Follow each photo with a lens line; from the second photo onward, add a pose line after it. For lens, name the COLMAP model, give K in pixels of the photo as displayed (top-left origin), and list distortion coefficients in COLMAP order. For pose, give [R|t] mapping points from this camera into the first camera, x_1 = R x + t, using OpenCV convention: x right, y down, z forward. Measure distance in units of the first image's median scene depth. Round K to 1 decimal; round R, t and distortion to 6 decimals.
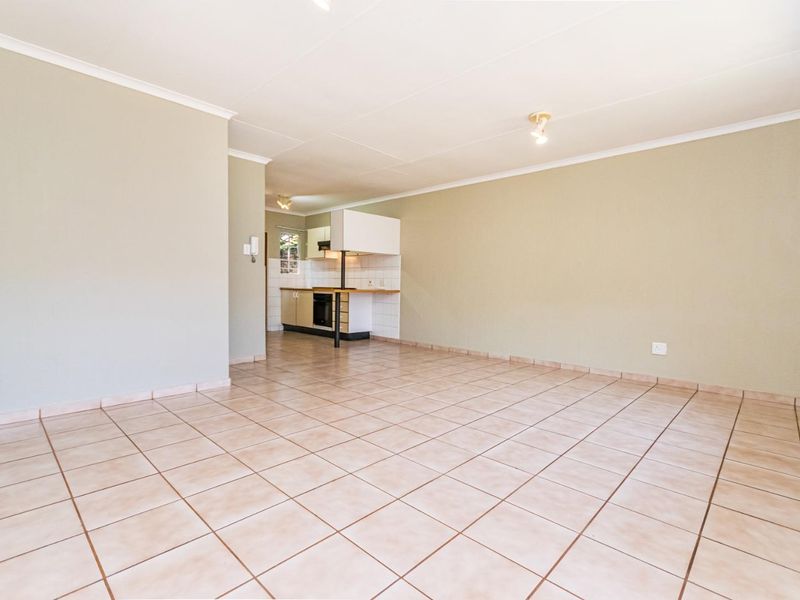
lens RADIAL K [[403.1, 0, 401.2], [0, 403.1, 308.2], [0, 0, 1]] dist [0.001717, 0.000653]
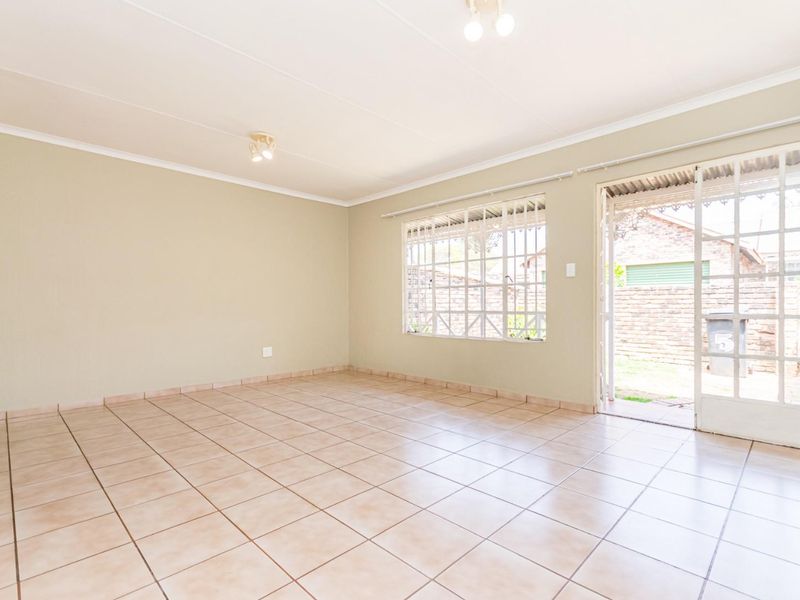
lens RADIAL K [[393.0, 0, 415.0], [0, 393.0, 317.4], [0, 0, 1]] dist [0.003972, 0.000631]
pose [[0.000254, -0.050012, 0.998749, -0.901725], [0.053376, 0.997326, 0.049927, -0.067067], [-0.998574, 0.053296, 0.002923, 0.890830]]
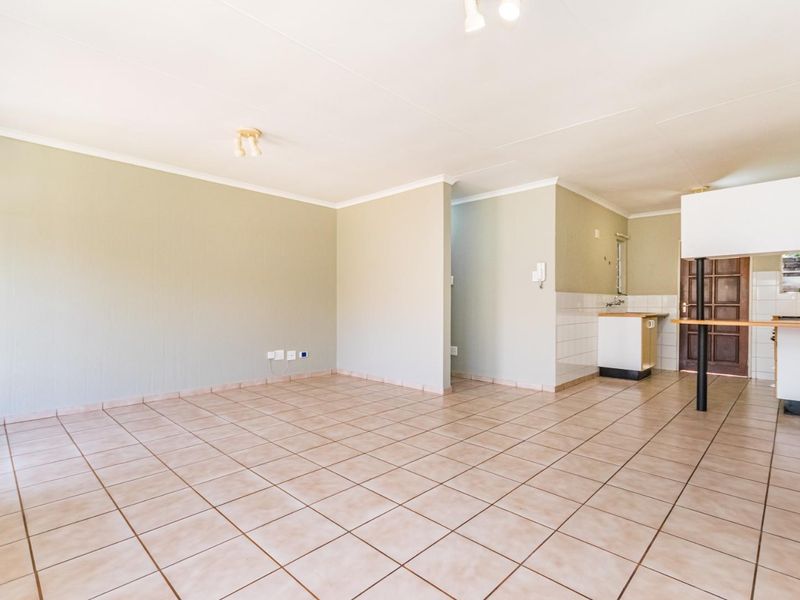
lens RADIAL K [[406.7, 0, 400.0], [0, 406.7, 300.0], [0, 0, 1]] dist [-0.000829, -0.001223]
pose [[-0.023340, -0.023748, -0.999445, 1.179828], [-0.055490, 0.998207, -0.022423, -0.082857], [0.998186, 0.054936, -0.024616, 1.285215]]
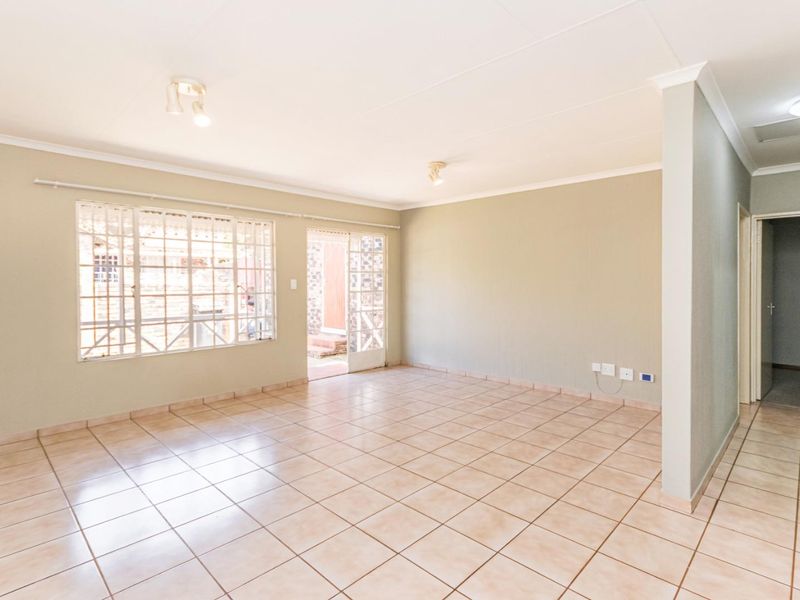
lens RADIAL K [[412.0, 0, 393.9], [0, 412.0, 297.4], [0, 0, 1]] dist [0.001572, 0.000017]
pose [[-0.999296, -0.014847, 0.034451, -0.040647], [-0.011879, 0.996326, 0.084809, -0.251649], [-0.035583, 0.084340, -0.995802, 2.356990]]
